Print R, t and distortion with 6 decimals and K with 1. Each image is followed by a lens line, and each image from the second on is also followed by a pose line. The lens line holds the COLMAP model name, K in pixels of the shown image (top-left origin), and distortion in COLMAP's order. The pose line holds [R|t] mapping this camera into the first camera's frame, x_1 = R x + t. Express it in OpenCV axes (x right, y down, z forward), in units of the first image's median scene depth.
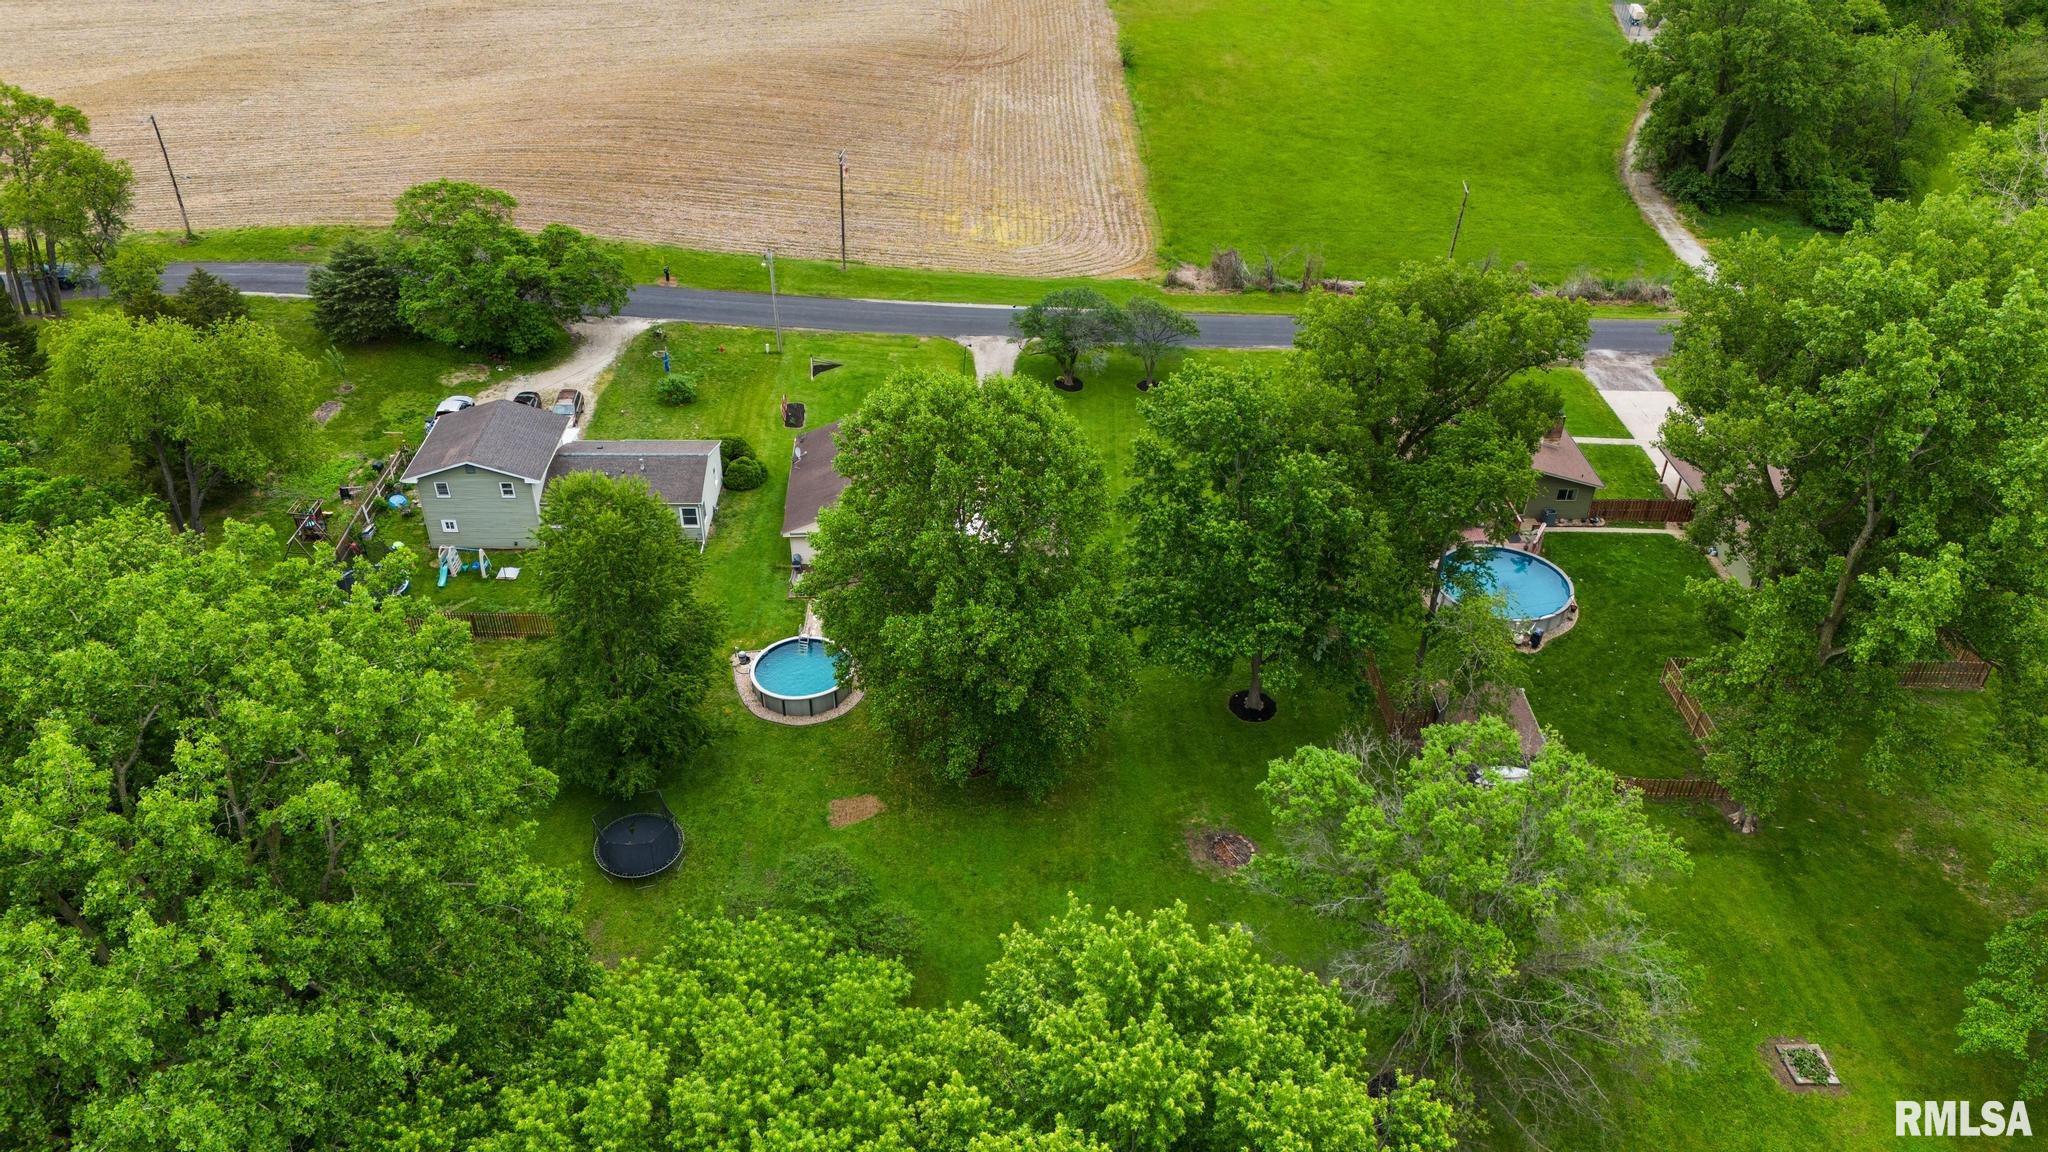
lens RADIAL K [[1492.5, 0, 1024.0], [0, 1492.5, 576.0], [0, 0, 1]] dist [0.120471, -0.183535]
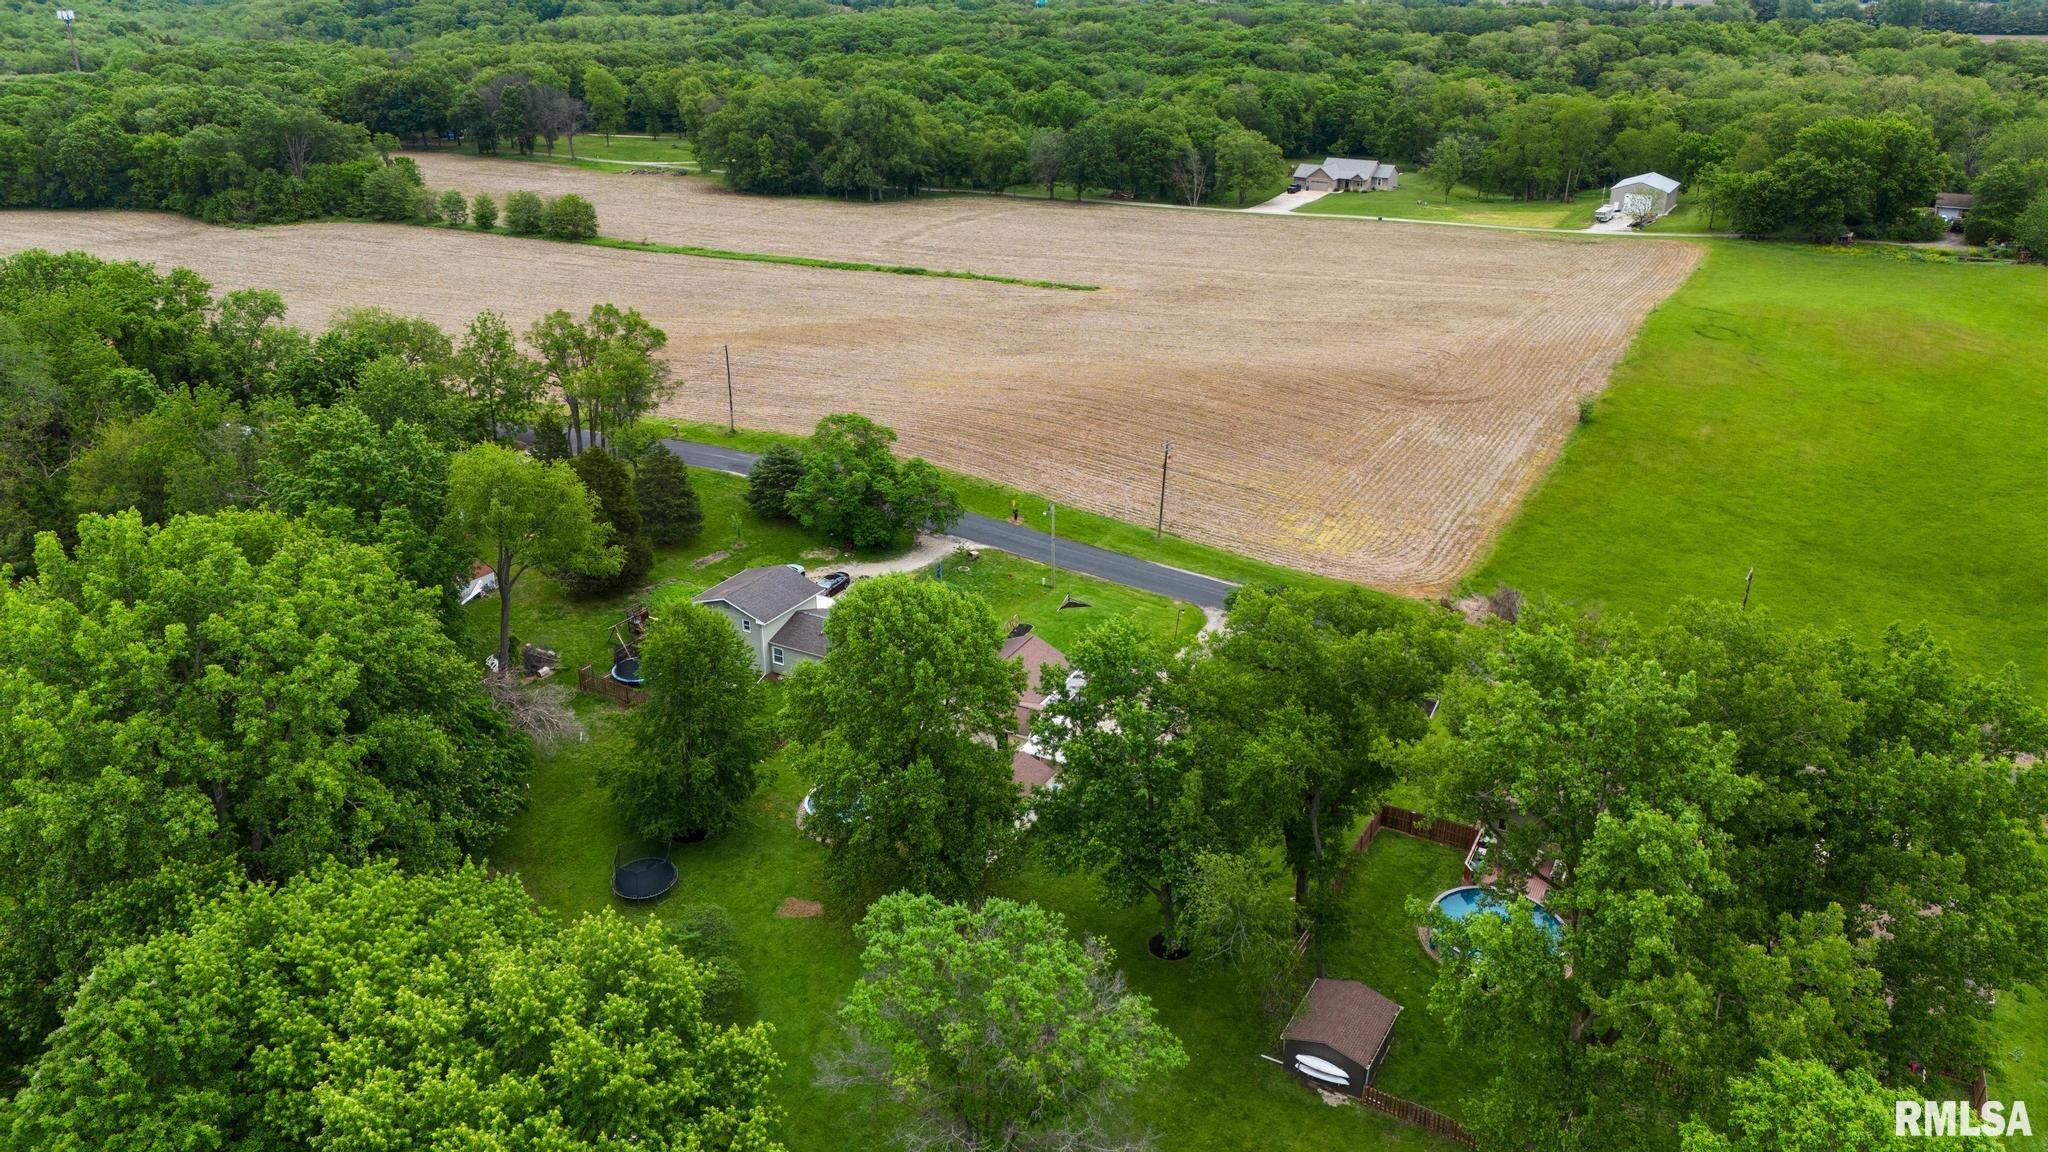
lens RADIAL K [[1492.5, 0, 1024.0], [0, 1492.5, 576.0], [0, 0, 1]] dist [0.120471, -0.183535]
pose [[0.851536, 0.192828, -0.487549, 0.387623], [-0.287205, 0.949536, -0.126076, -0.001933], [0.438634, 0.247385, 0.863945, -0.032331]]
